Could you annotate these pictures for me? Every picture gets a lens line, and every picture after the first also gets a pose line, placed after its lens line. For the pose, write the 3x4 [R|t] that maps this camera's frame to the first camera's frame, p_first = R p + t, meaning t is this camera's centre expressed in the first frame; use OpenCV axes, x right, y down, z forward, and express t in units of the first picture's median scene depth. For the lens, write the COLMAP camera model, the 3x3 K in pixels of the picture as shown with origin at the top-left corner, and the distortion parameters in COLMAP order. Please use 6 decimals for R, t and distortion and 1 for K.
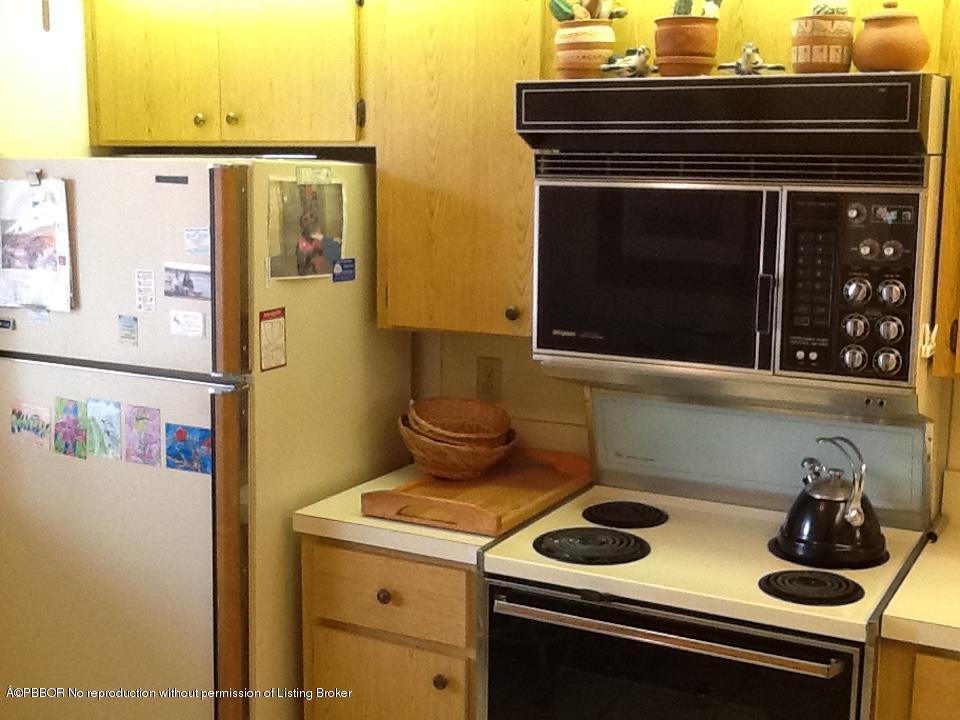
lens RADIAL K [[1276.4, 0, 481.1], [0, 1276.4, 361.4], [0, 0, 1]] dist [0.022209, 0.000000]
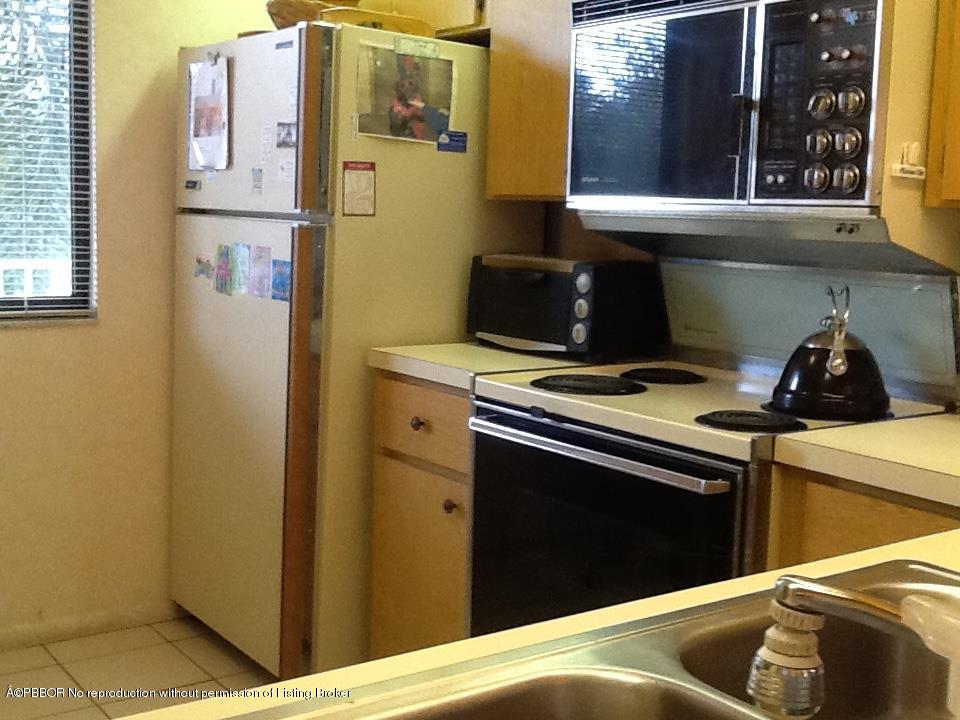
lens RADIAL K [[1196.9, 0, 478.4], [0, 1196.9, 356.1], [0, 0, 1]] dist [0.005424, 0.000000]
pose [[0.902525, 0.071542, -0.424654, 0.388579], [-0.093526, 0.995130, -0.031122, 0.152011], [0.420359, 0.067804, 0.904821, 0.106559]]
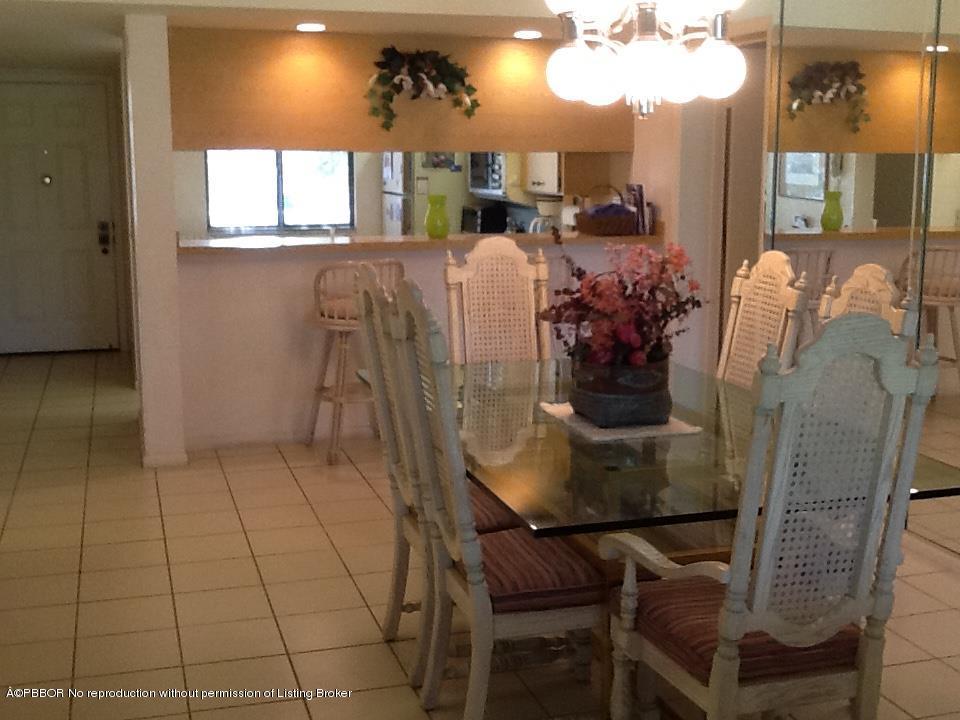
lens RADIAL K [[1196.9, 0, 480.6], [0, 1196.9, 361.3], [0, 0, 1]] dist [0.005424, 0.000000]
pose [[0.707865, 0.112576, -0.697319, 2.341623], [-0.107736, 0.992874, 0.050926, 0.282717], [0.698083, 0.039078, 0.714949, -1.256381]]
